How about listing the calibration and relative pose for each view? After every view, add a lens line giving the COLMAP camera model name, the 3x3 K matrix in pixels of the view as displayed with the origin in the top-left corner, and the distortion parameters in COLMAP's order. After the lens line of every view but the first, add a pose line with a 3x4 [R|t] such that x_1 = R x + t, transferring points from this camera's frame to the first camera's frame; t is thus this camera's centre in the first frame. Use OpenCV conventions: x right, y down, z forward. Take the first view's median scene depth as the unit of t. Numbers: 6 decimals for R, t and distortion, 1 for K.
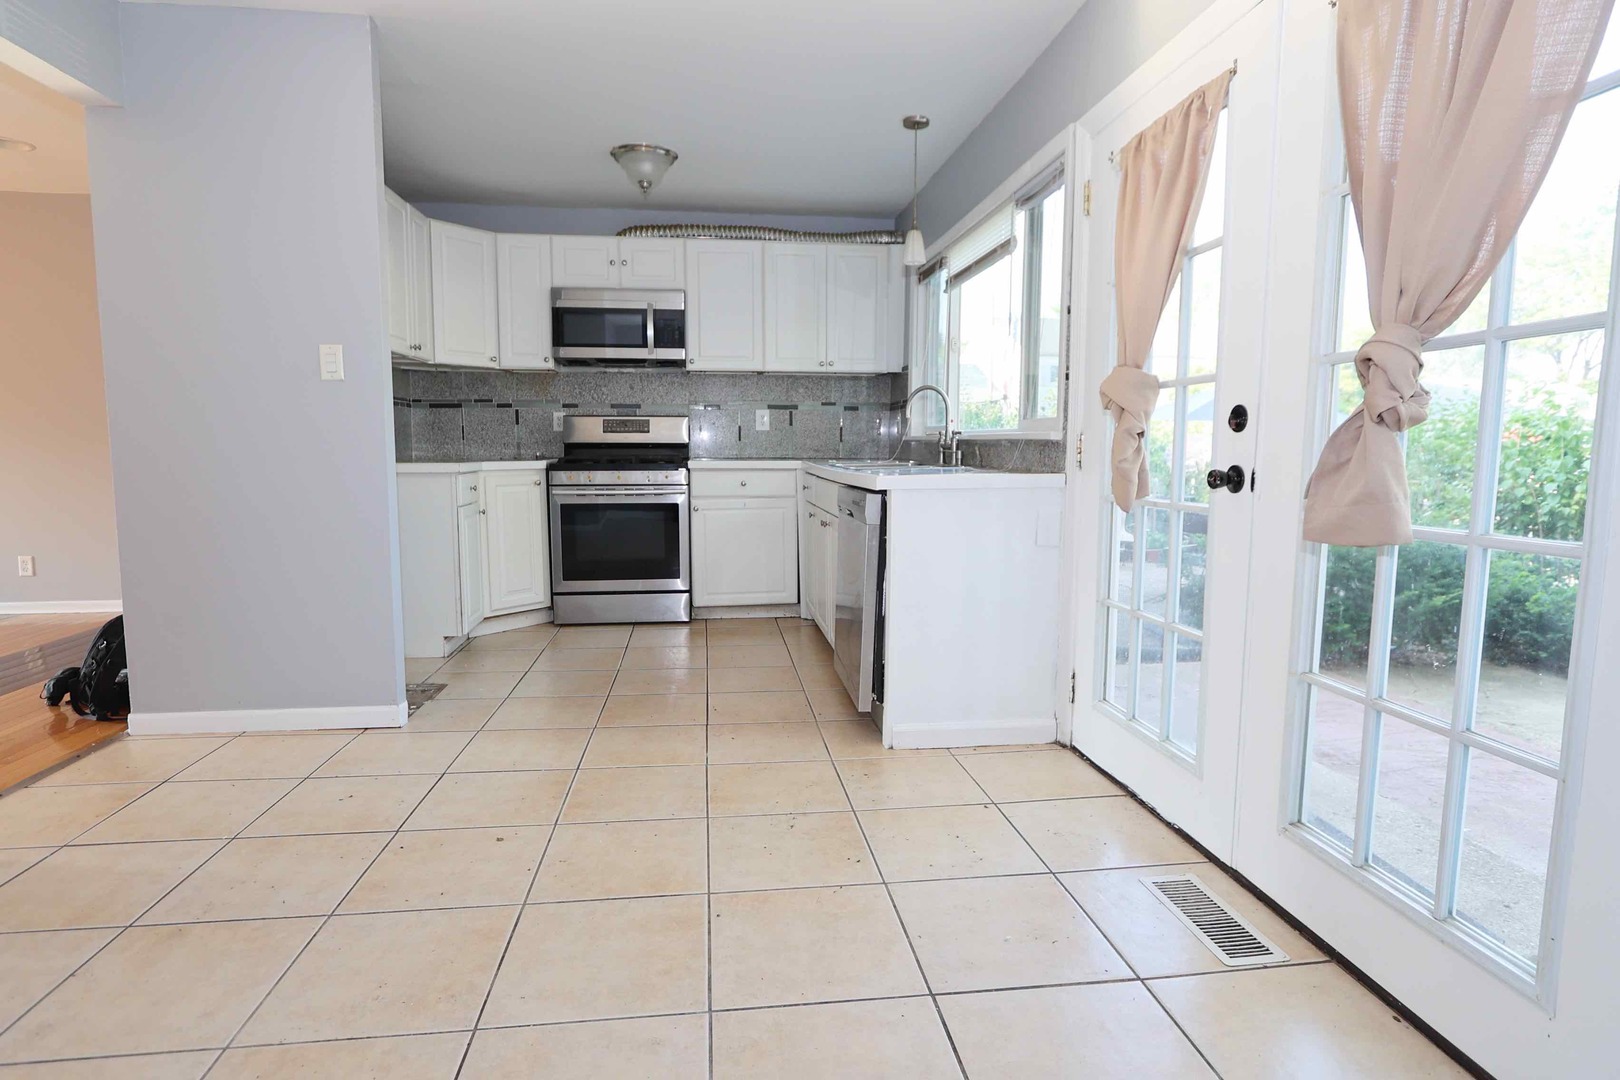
lens RADIAL K [[856.2, 0, 807.1], [0, 856.2, 539.8], [0, 0, 1]] dist [-0.005259, 0.000408]
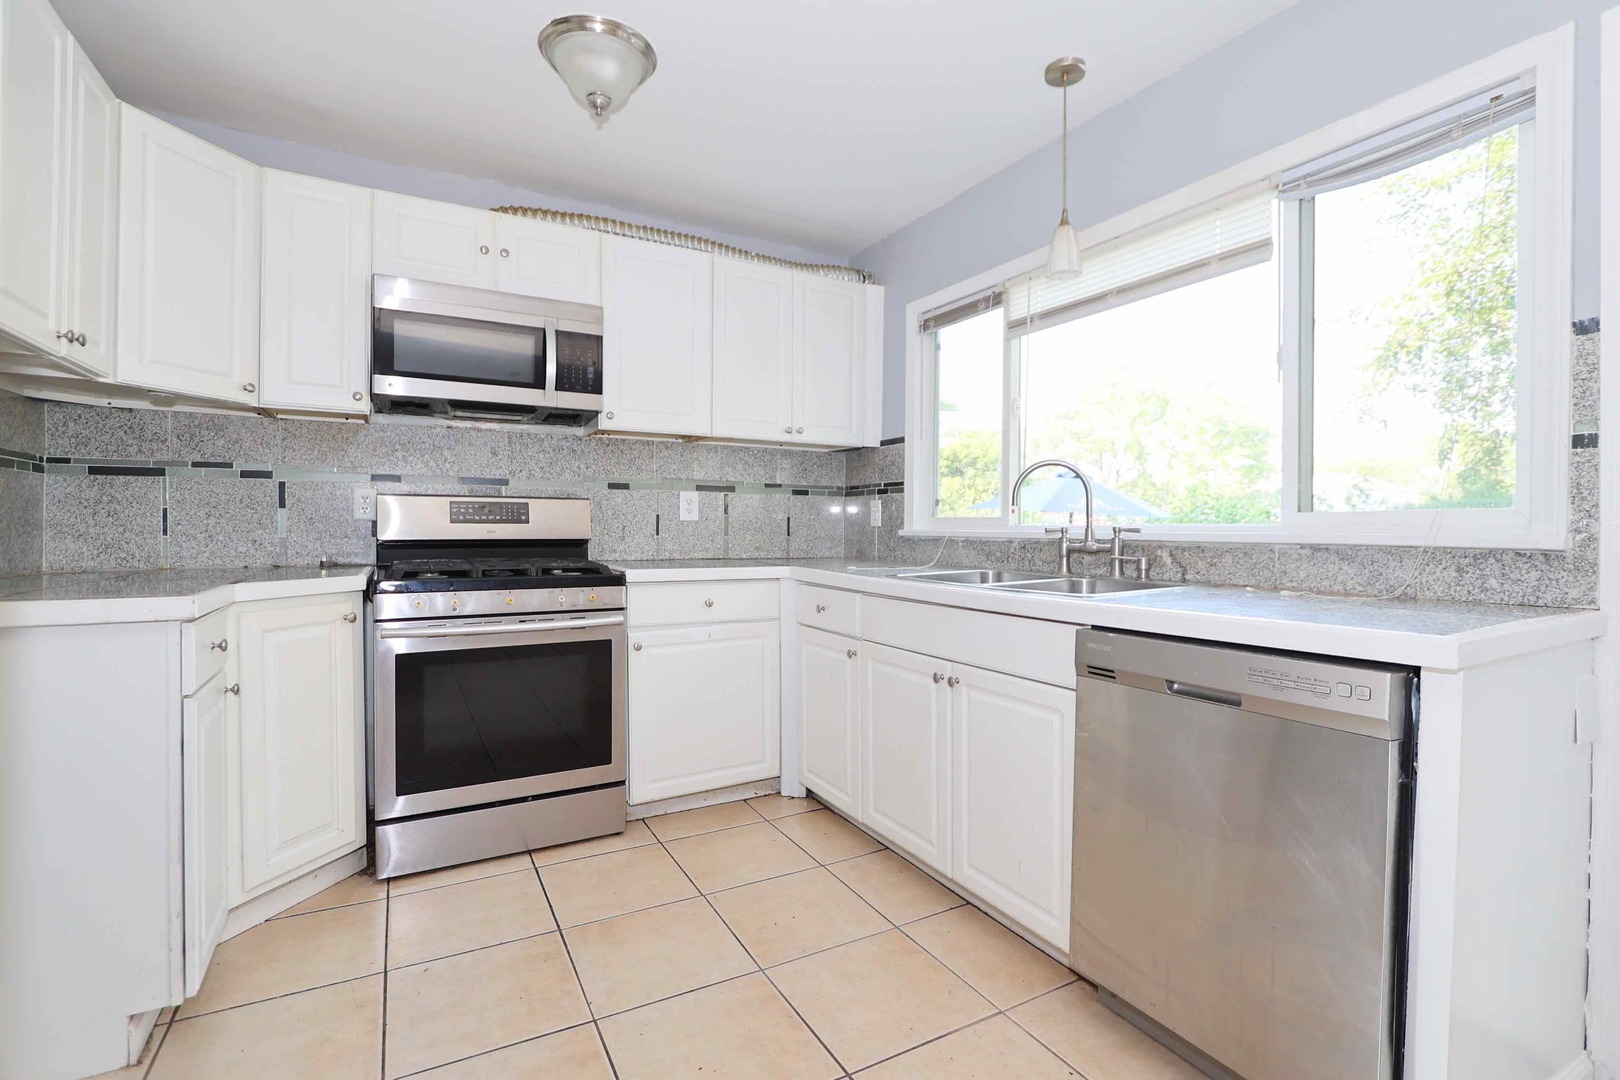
lens RADIAL K [[737.3, 0, 811.4], [0, 737.3, 535.6], [0, 0, 1]] dist [-0.011983, -0.000259]
pose [[0.924242, -0.001669, 0.381804, -0.207134], [0.039170, 0.995129, -0.090469, -0.060325], [-0.379793, 0.098570, 0.919805, 0.433510]]
